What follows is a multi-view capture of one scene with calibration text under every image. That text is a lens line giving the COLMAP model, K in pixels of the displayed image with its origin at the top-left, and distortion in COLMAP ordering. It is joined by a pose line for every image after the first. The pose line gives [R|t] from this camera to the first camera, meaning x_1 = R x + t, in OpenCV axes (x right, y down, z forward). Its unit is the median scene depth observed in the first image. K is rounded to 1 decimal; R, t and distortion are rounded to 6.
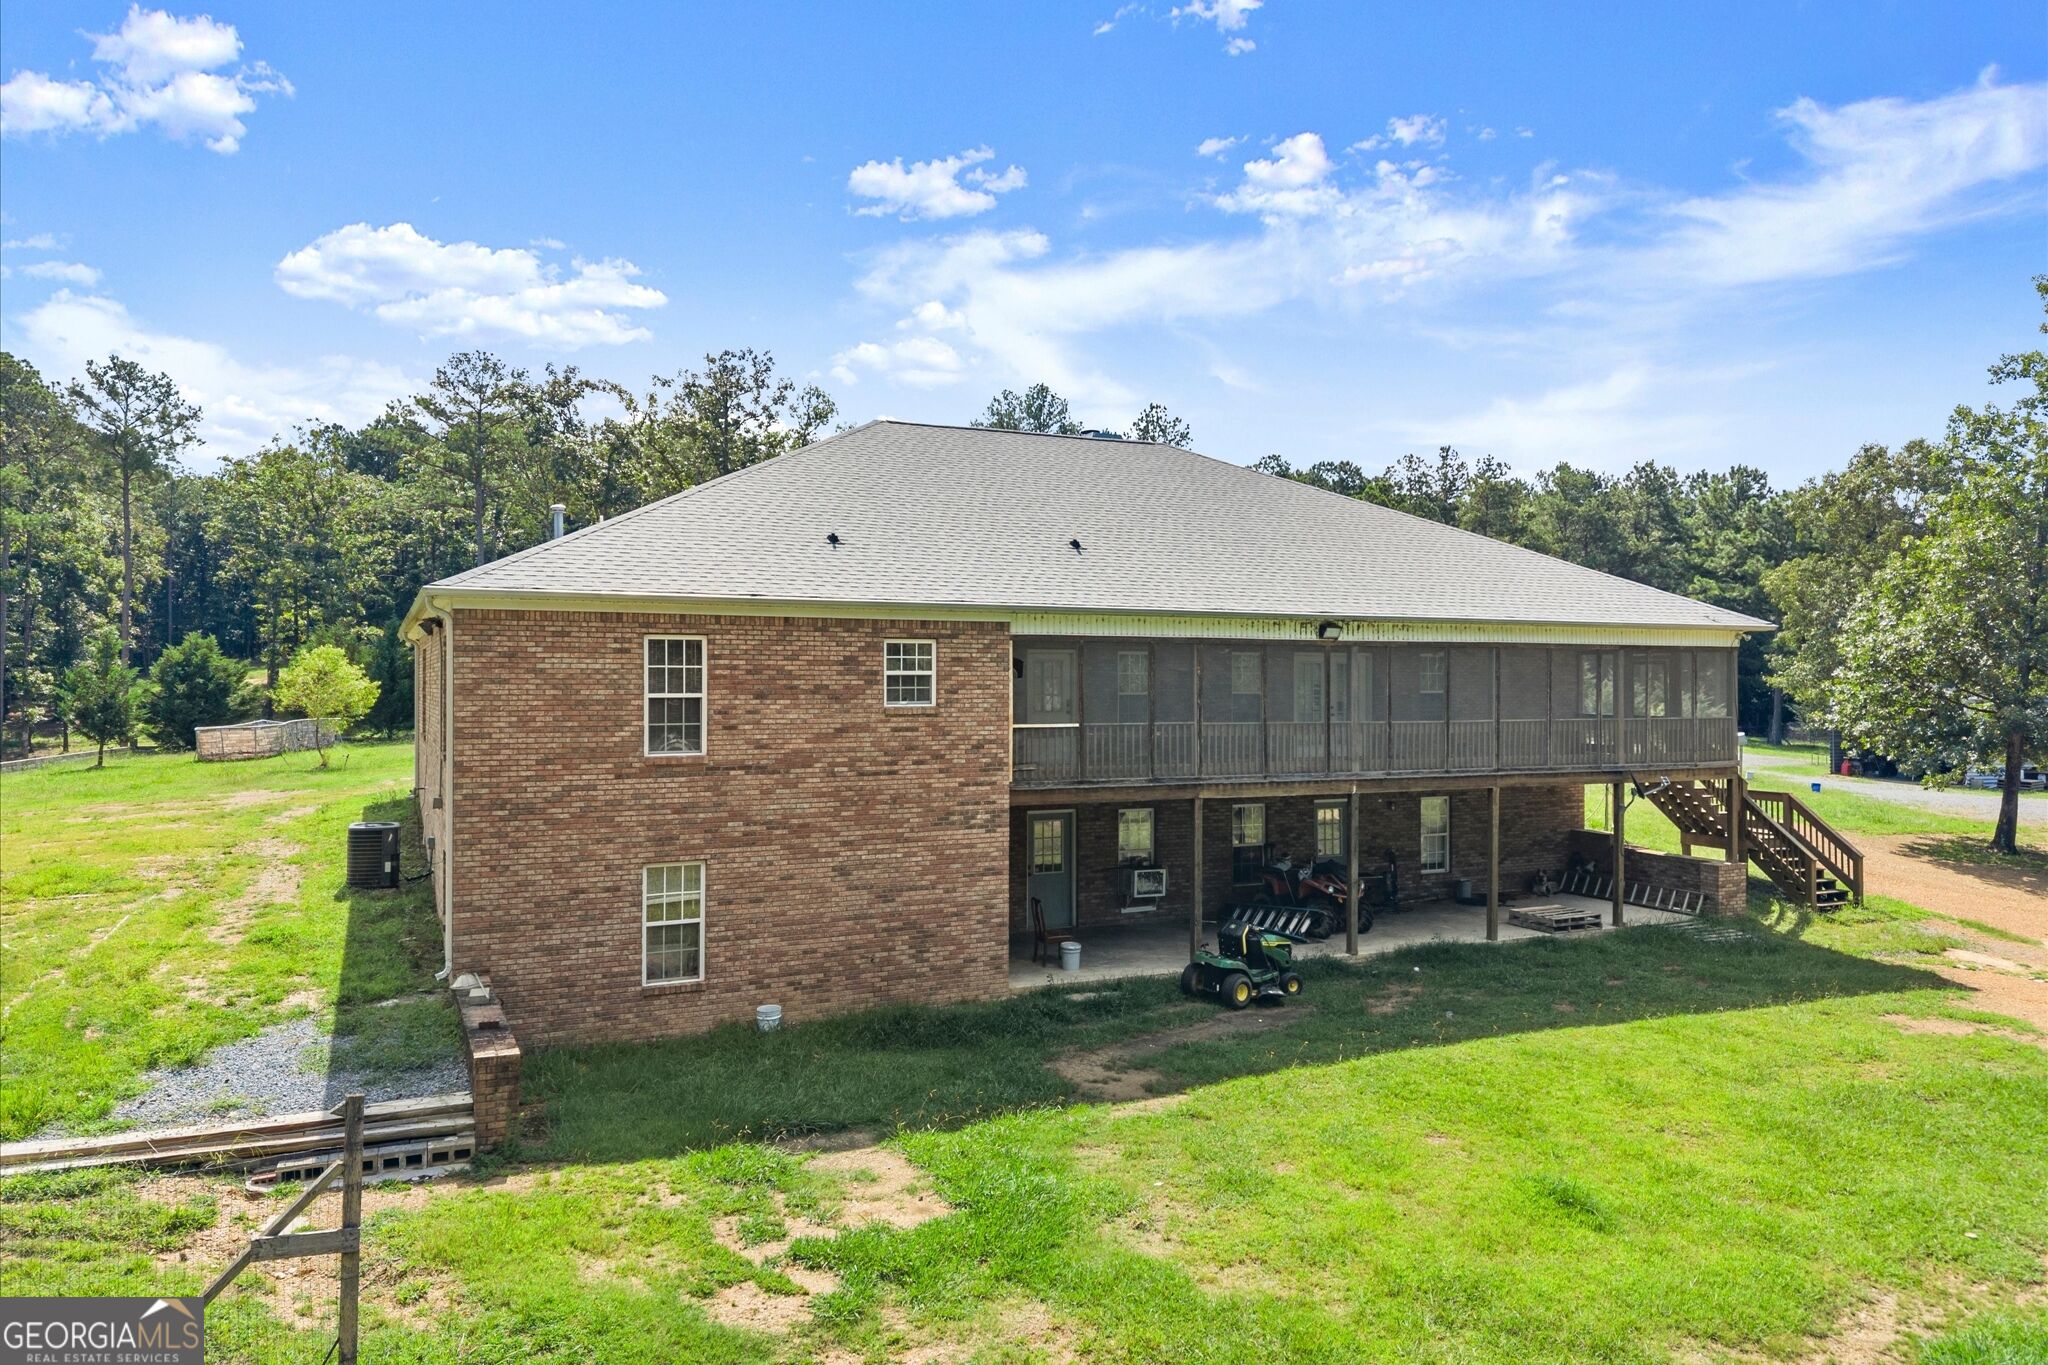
lens RADIAL K [[1390.5, 0, 1024.0], [0, 1390.5, 682.5], [0, 0, 1]] dist [0.091115, -0.119231]
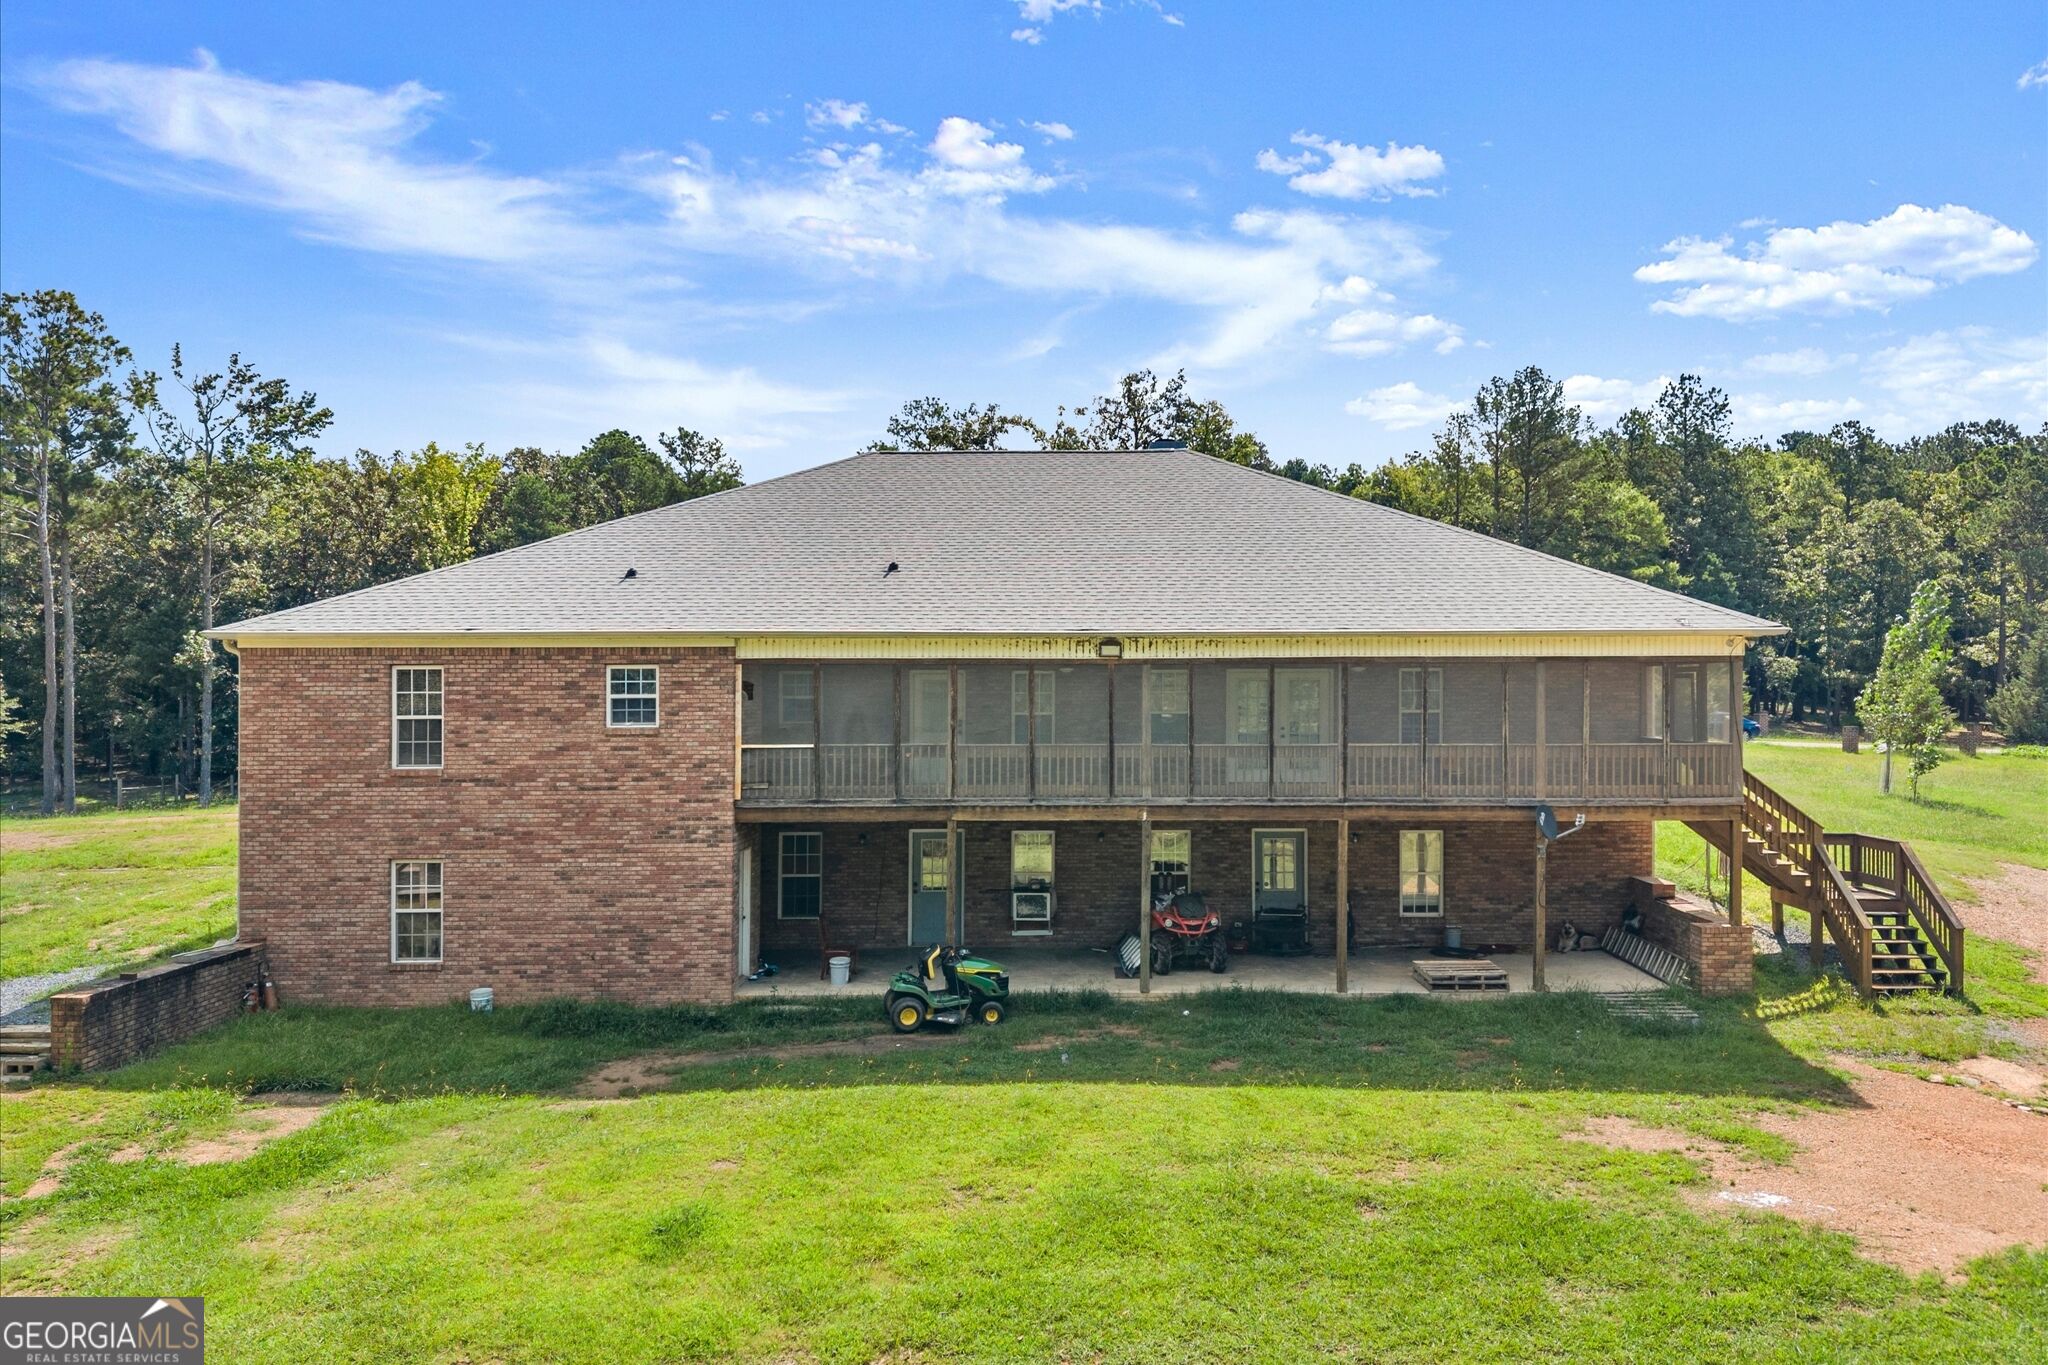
lens RADIAL K [[1420.1, 0, 1025.9], [0, 1420.1, 714.4], [0, 0, 1]] dist [0.015465, 0.001379]
pose [[0.903460, 0.000684, -0.428671, 0.683892], [0.004452, 0.999930, 0.010978, -0.003775], [0.428649, -0.011827, 0.903394, 0.135873]]
